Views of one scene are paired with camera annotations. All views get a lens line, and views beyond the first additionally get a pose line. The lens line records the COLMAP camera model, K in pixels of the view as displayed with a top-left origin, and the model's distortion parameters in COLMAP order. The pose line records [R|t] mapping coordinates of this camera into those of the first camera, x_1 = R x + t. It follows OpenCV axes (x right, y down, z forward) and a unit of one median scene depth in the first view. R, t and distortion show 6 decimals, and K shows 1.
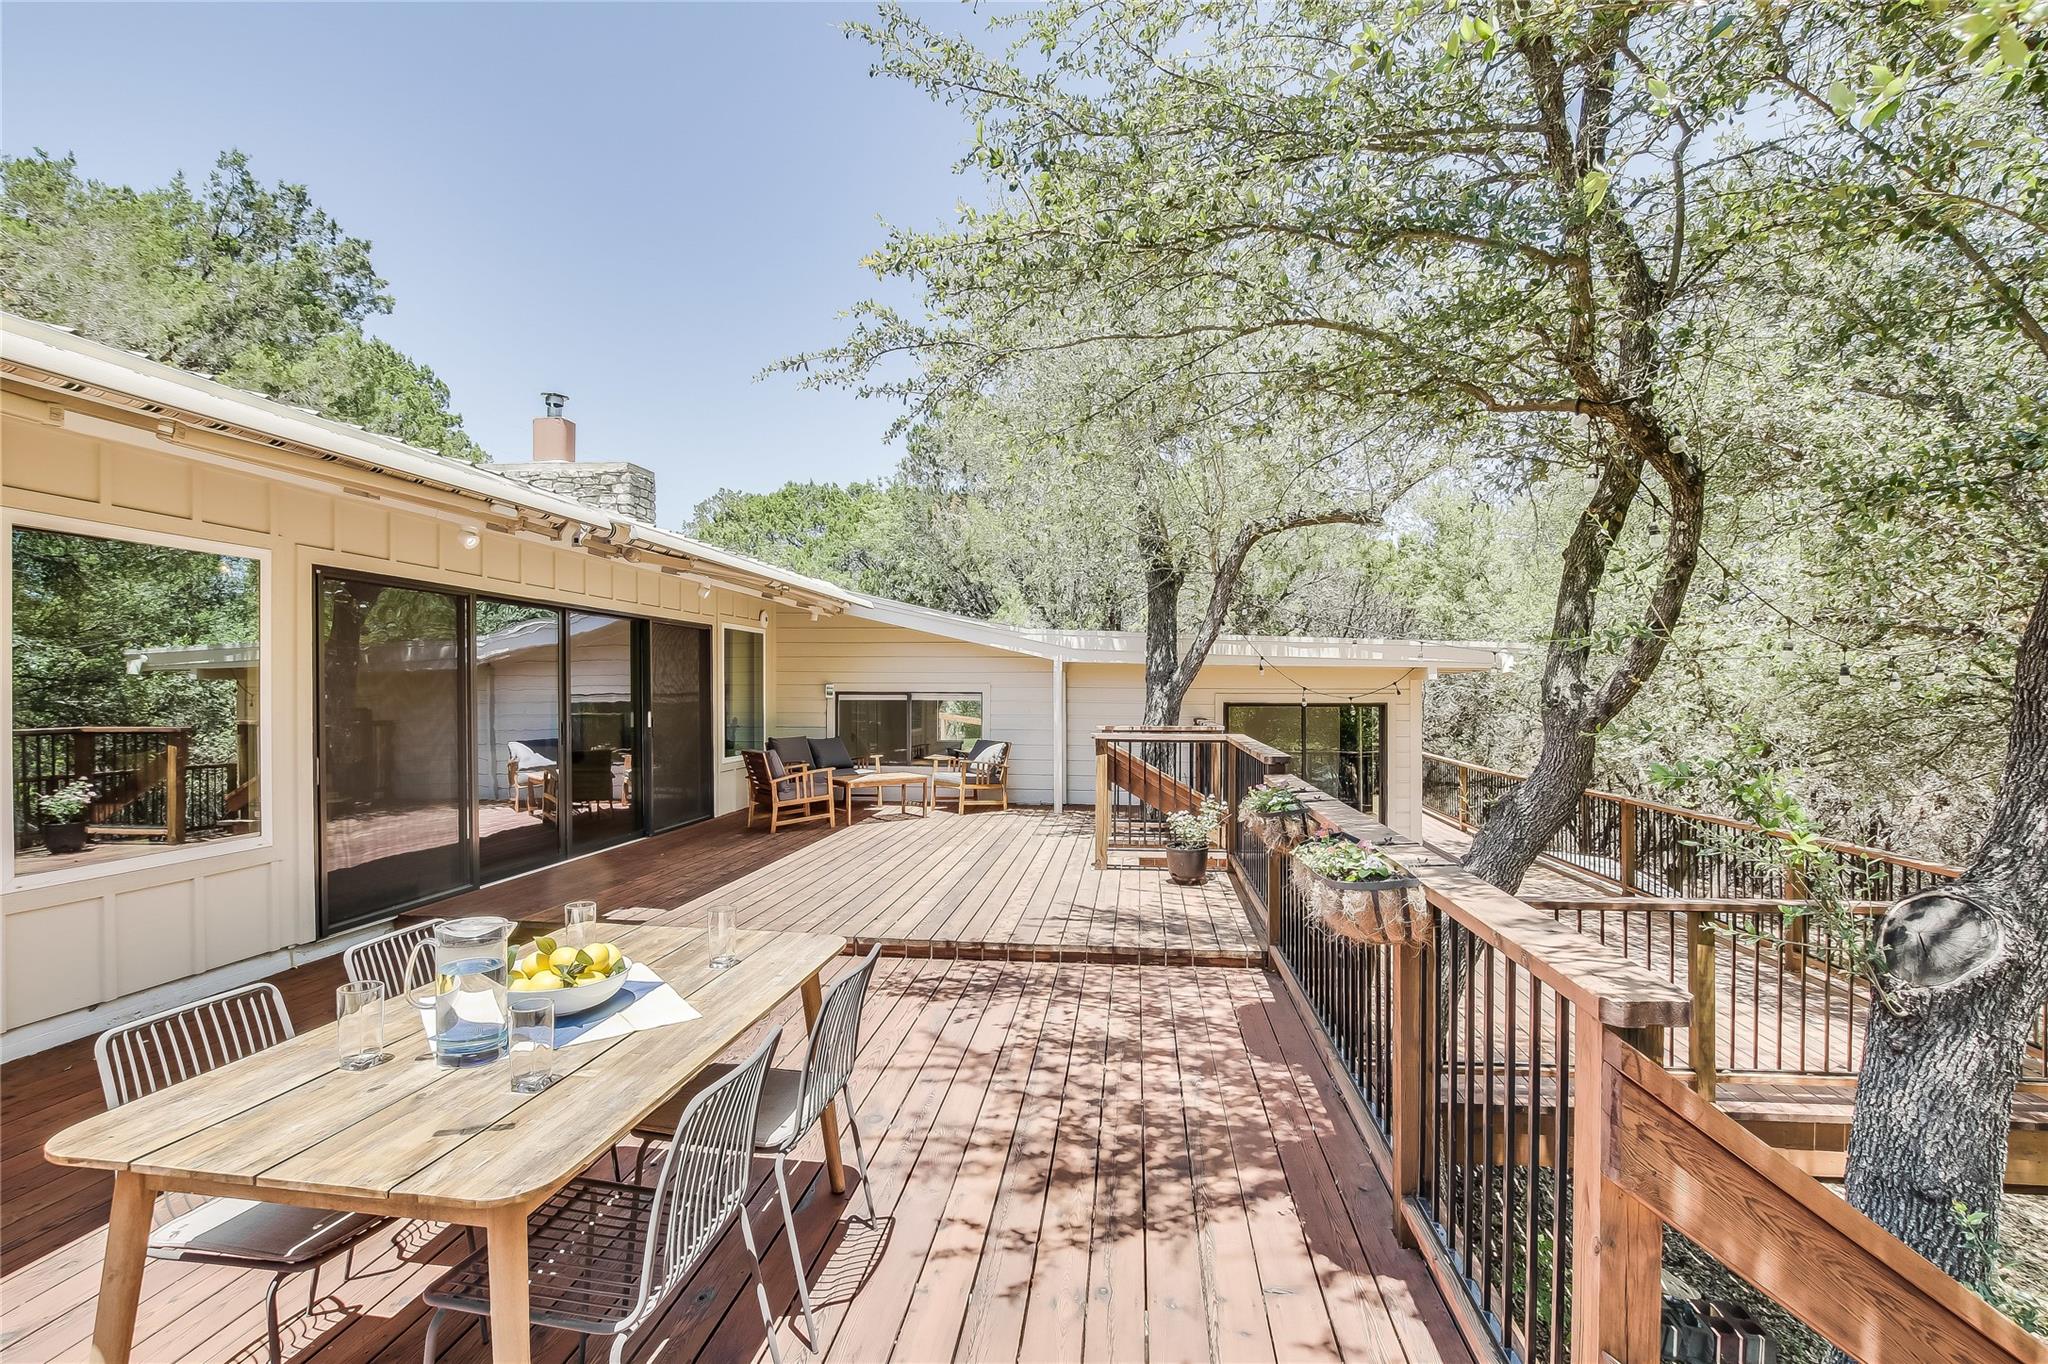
lens RADIAL K [[935.0, 0, 1024.0], [0, 935.0, 682.0], [0, 0, 1]] dist [-0.000352, -0.000093]
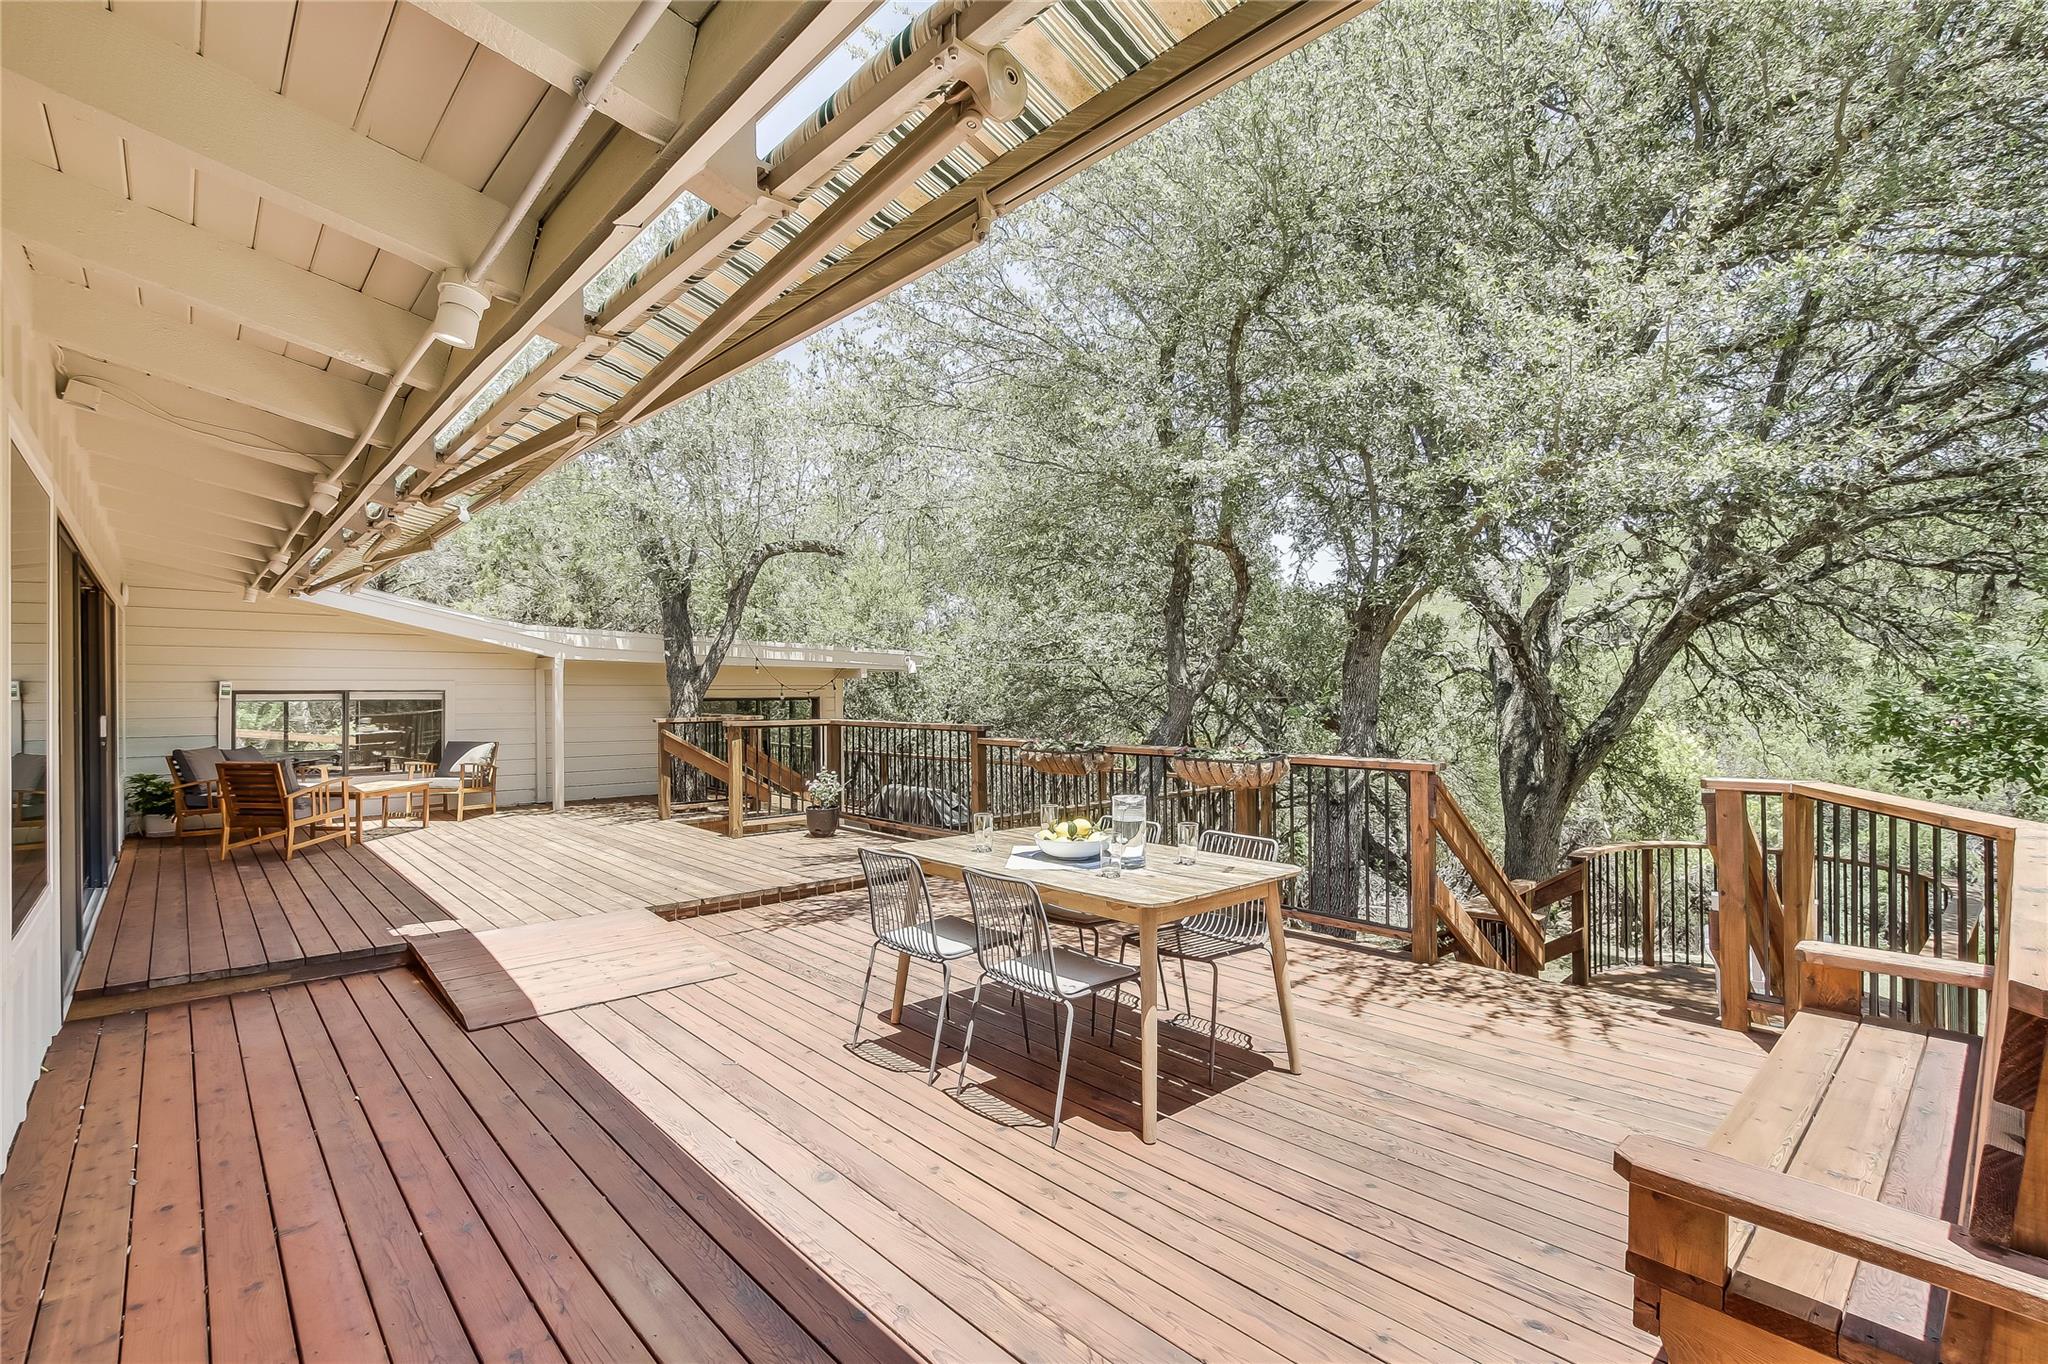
lens RADIAL K [[935.0, 0, 1024.0], [0, 935.0, 682.0], [0, 0, 1]] dist [-0.000352, -0.000093]
pose [[0.650613, -0.000414, 0.759409, -0.403738], [0.000228, 1.000000, 0.000349, 0.002876], [-0.759409, -0.000054, 0.650613, -0.033533]]
